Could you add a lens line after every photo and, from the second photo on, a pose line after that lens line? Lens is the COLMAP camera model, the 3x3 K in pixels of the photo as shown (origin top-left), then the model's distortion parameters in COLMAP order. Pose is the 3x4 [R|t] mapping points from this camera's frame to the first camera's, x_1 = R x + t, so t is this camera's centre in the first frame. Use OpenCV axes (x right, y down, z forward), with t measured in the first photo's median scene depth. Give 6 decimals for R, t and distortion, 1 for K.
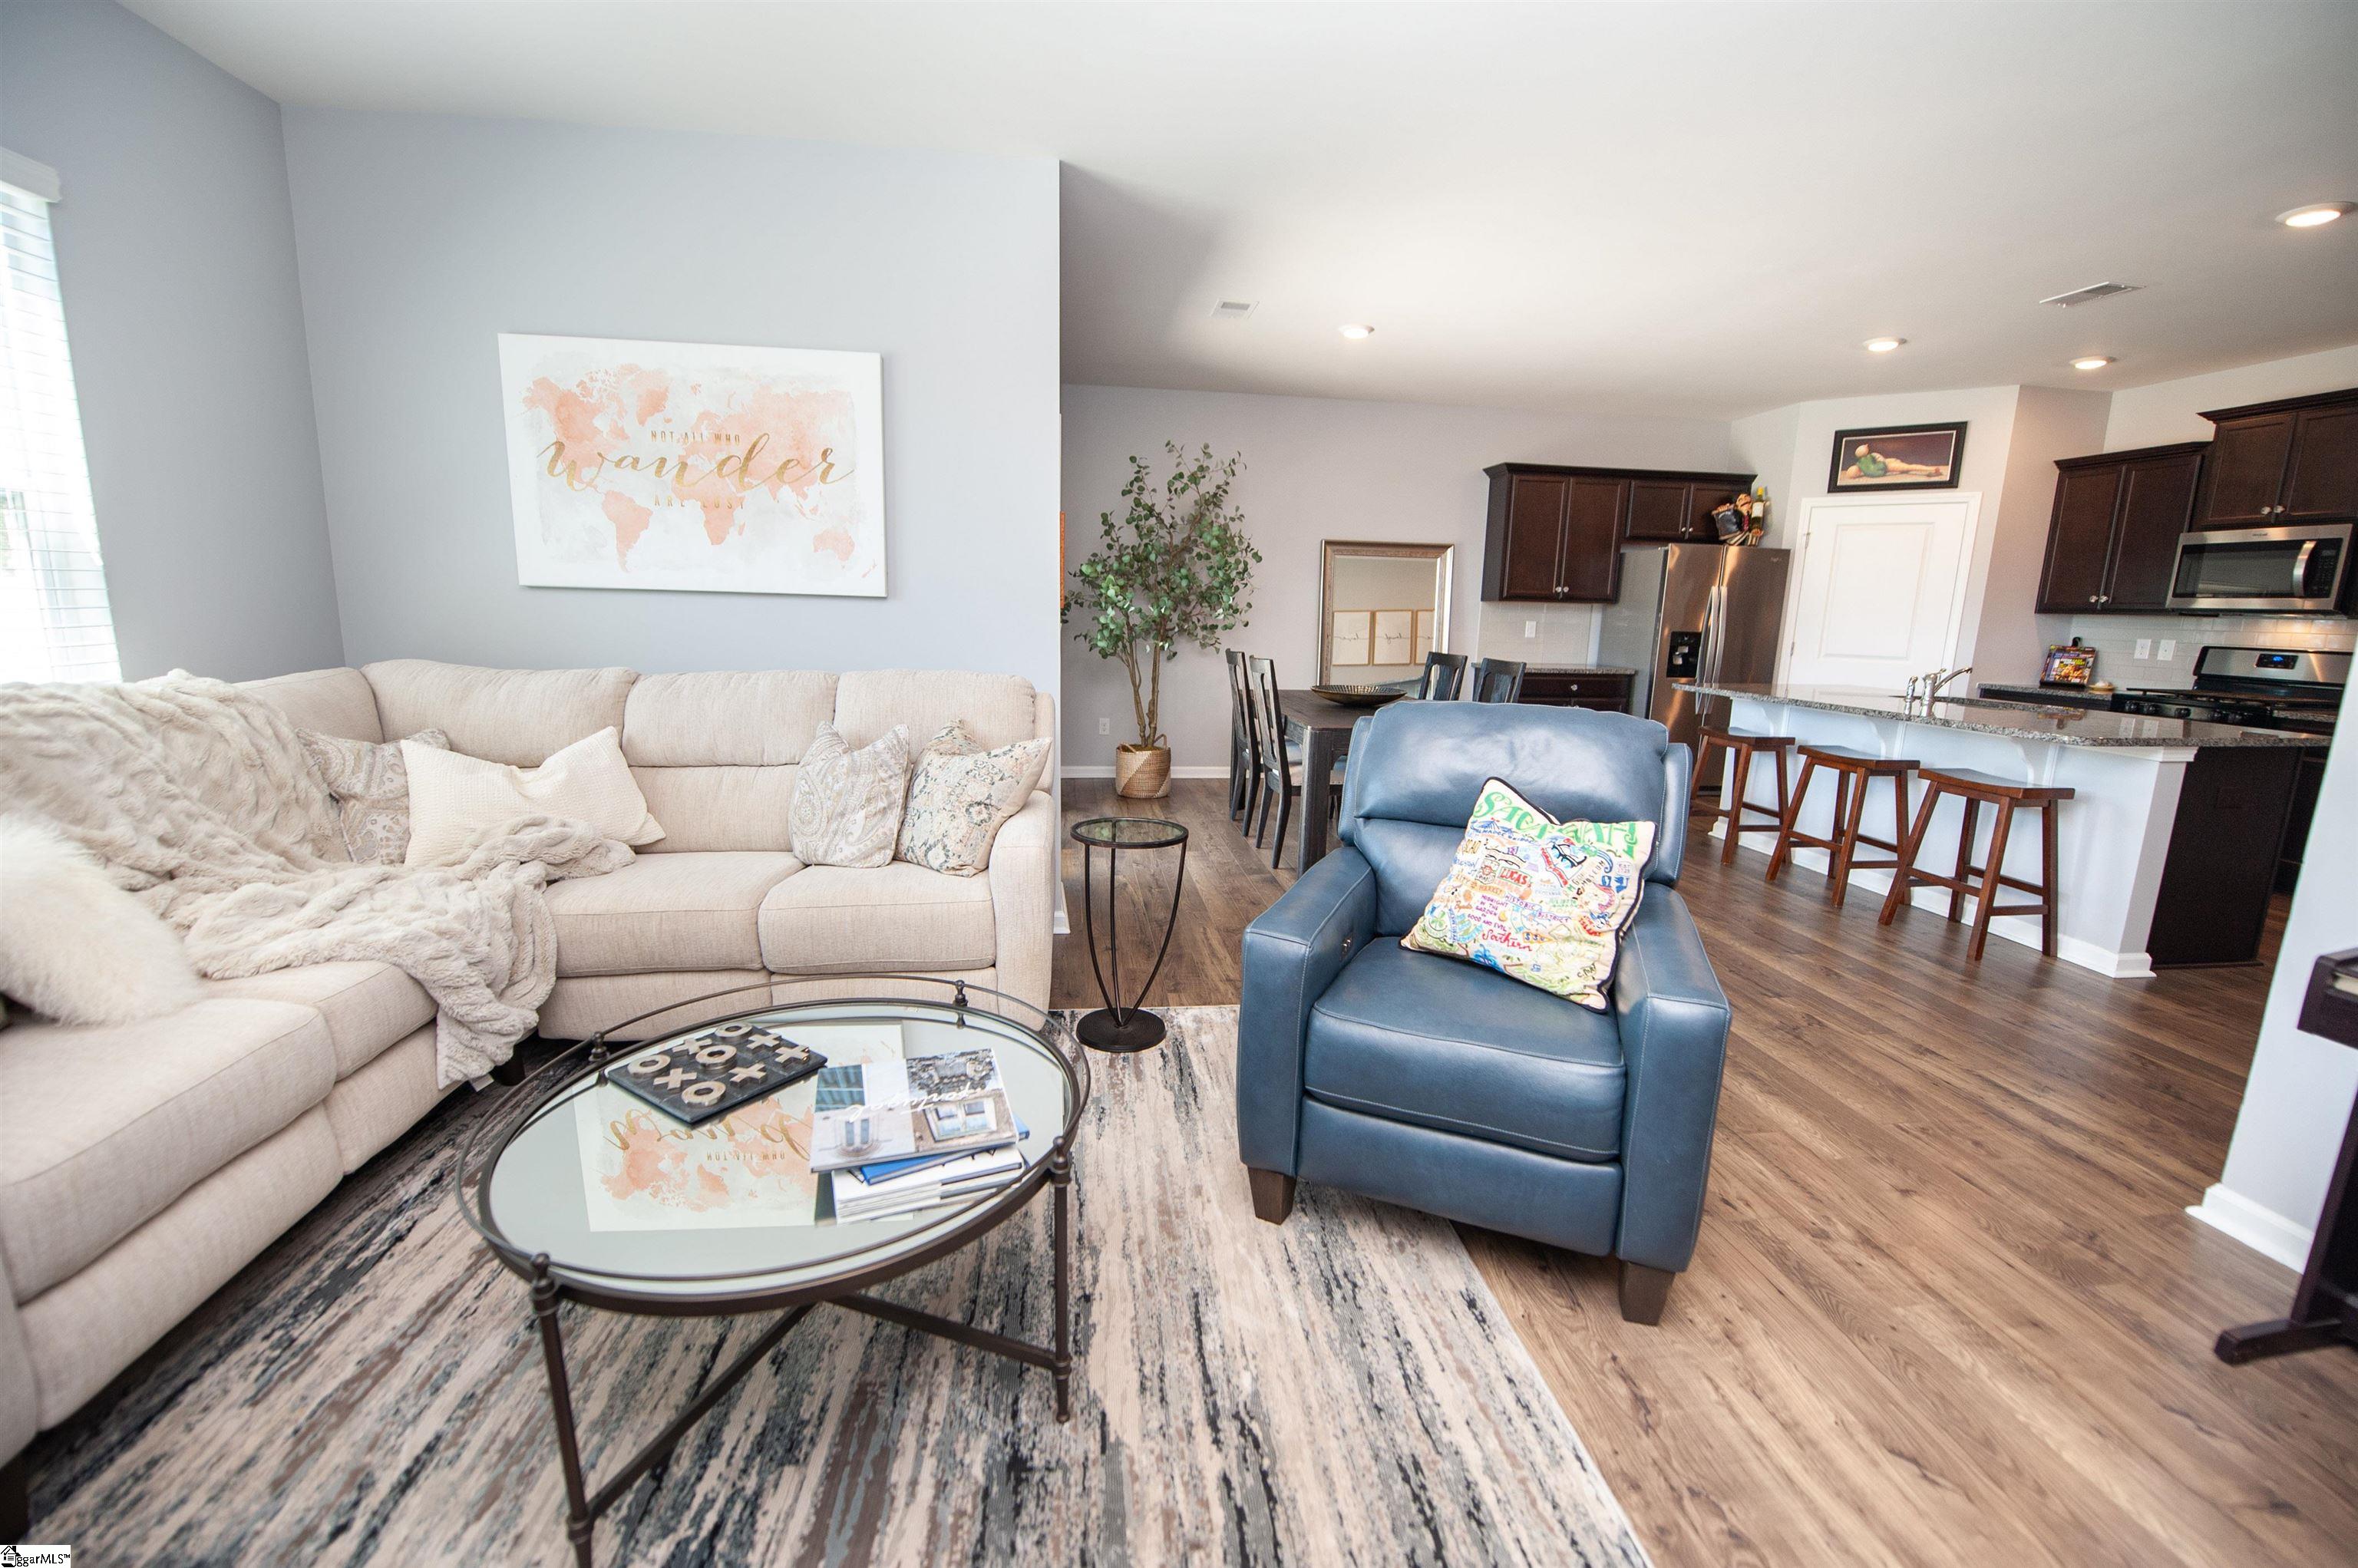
lens RADIAL K [[949.5, 0, 1189.5], [0, 949.5, 792.2], [0, 0, 1]] dist [-0.011084, -0.004365]
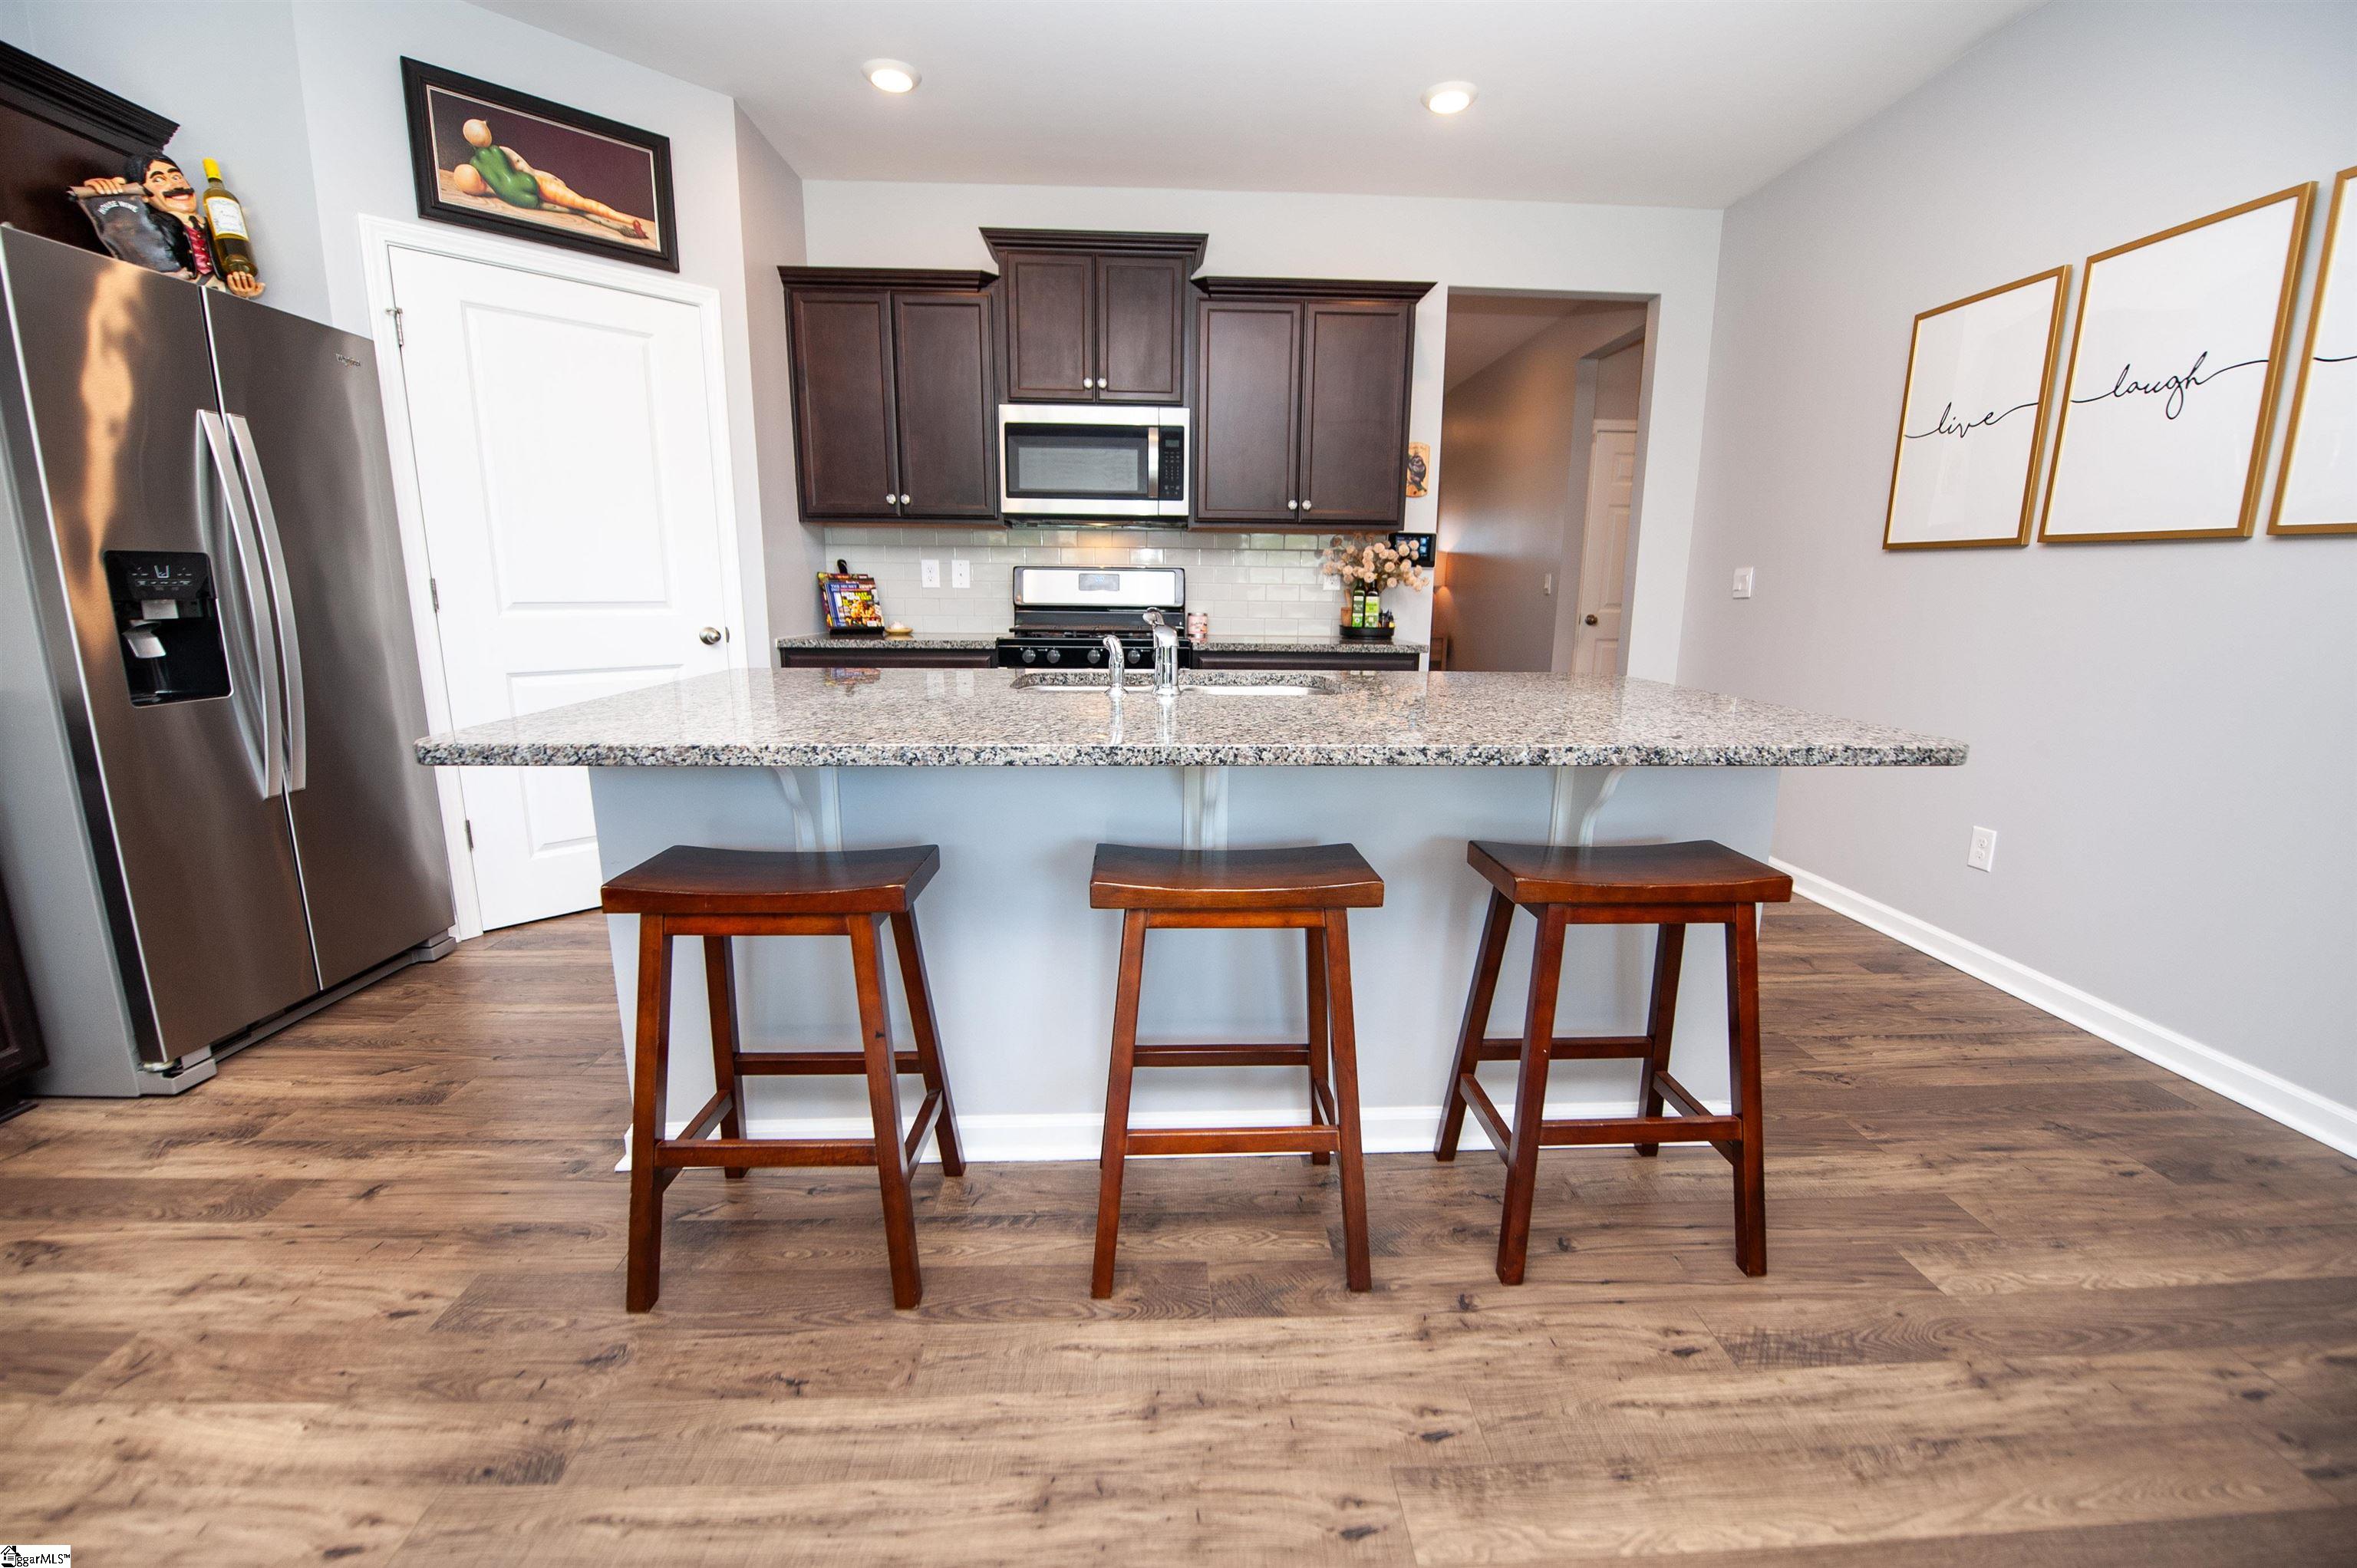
lens RADIAL K [[965.6, 0, 1195.1], [0, 965.6, 786.3], [0, 0, 1]] dist [-0.011832, -0.005983]
pose [[0.077453, -0.224935, 0.971291, 0.497326], [0.180331, 0.961309, 0.208243, -0.208267], [-0.980552, 0.159025, 0.115019, 1.353995]]
